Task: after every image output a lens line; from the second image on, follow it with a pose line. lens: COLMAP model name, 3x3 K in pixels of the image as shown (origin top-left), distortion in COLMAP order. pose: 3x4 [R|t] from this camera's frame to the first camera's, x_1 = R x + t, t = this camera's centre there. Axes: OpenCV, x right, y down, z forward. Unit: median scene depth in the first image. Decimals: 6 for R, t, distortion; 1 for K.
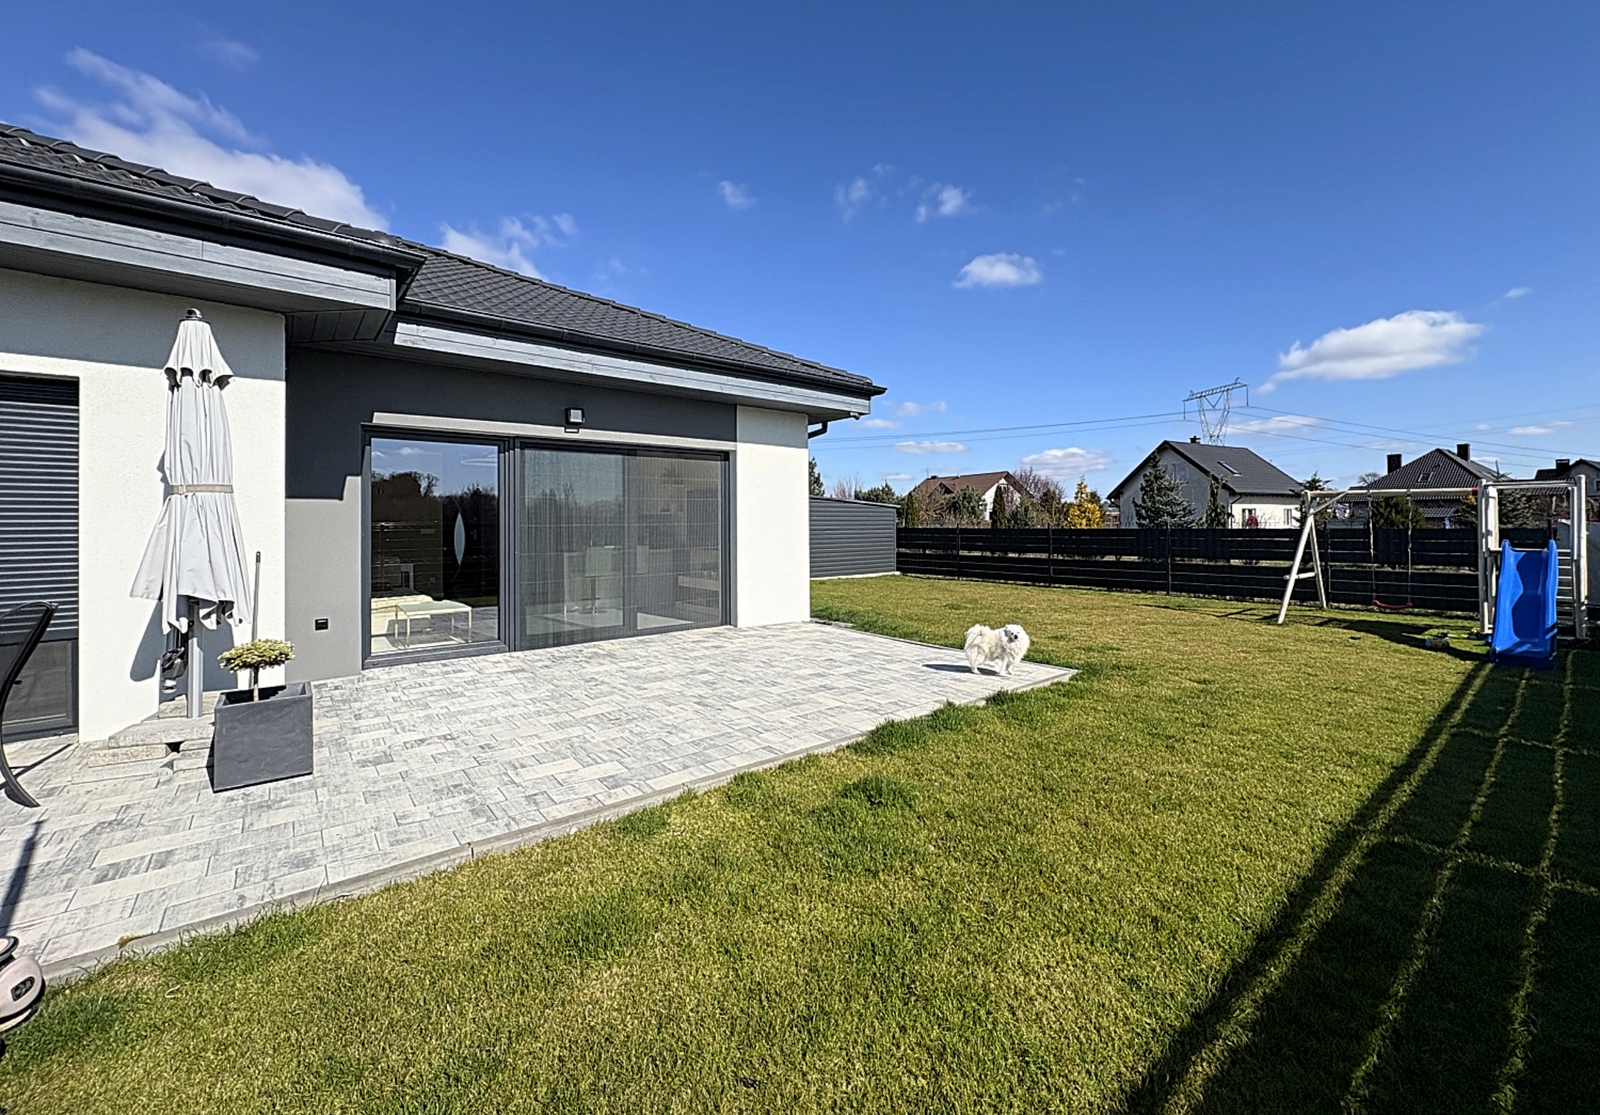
lens RADIAL K [[647.1, 0, 796.5], [0, 647.1, 516.4], [0, 0, 1]] dist [-0.002384, -0.000284]
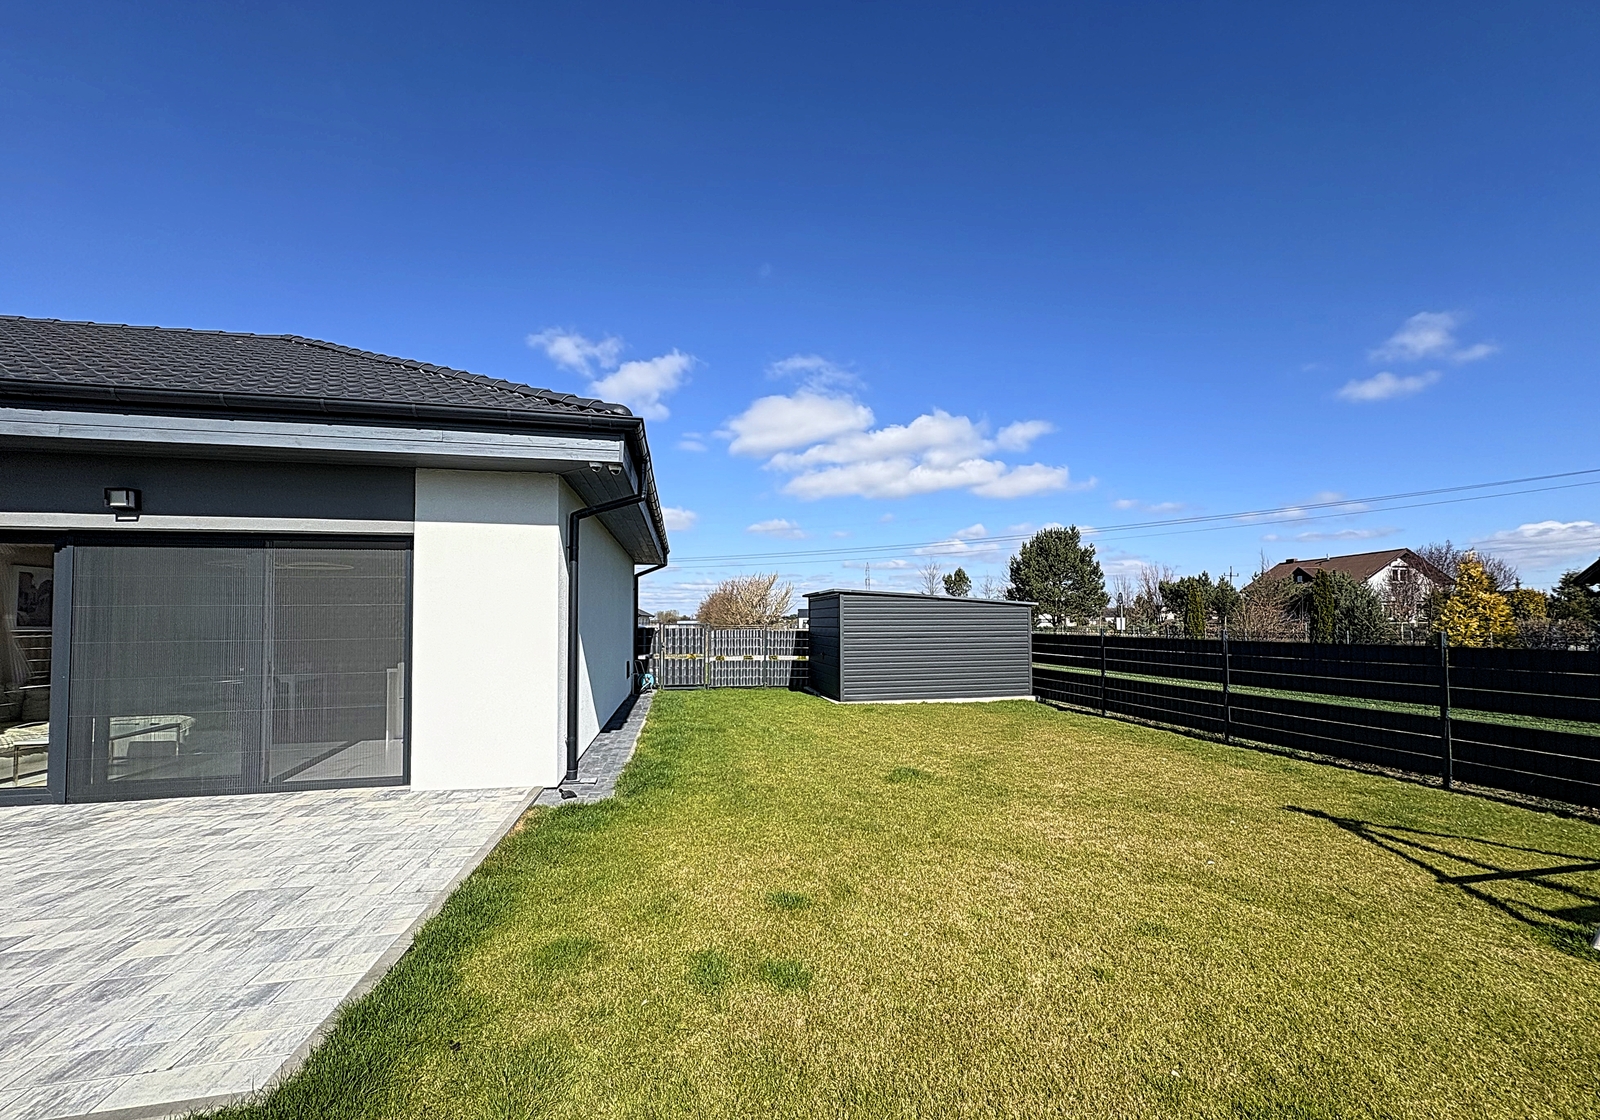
lens RADIAL K [[647.1, 0, 820.6], [0, 647.1, 590.0], [0, 0, 1]] dist [-0.002384, -0.000284]
pose [[0.892372, -0.021555, -0.450785, 0.237622], [0.006032, 0.999339, -0.035846, -0.005549], [0.451260, 0.029269, 0.891913, 0.230232]]
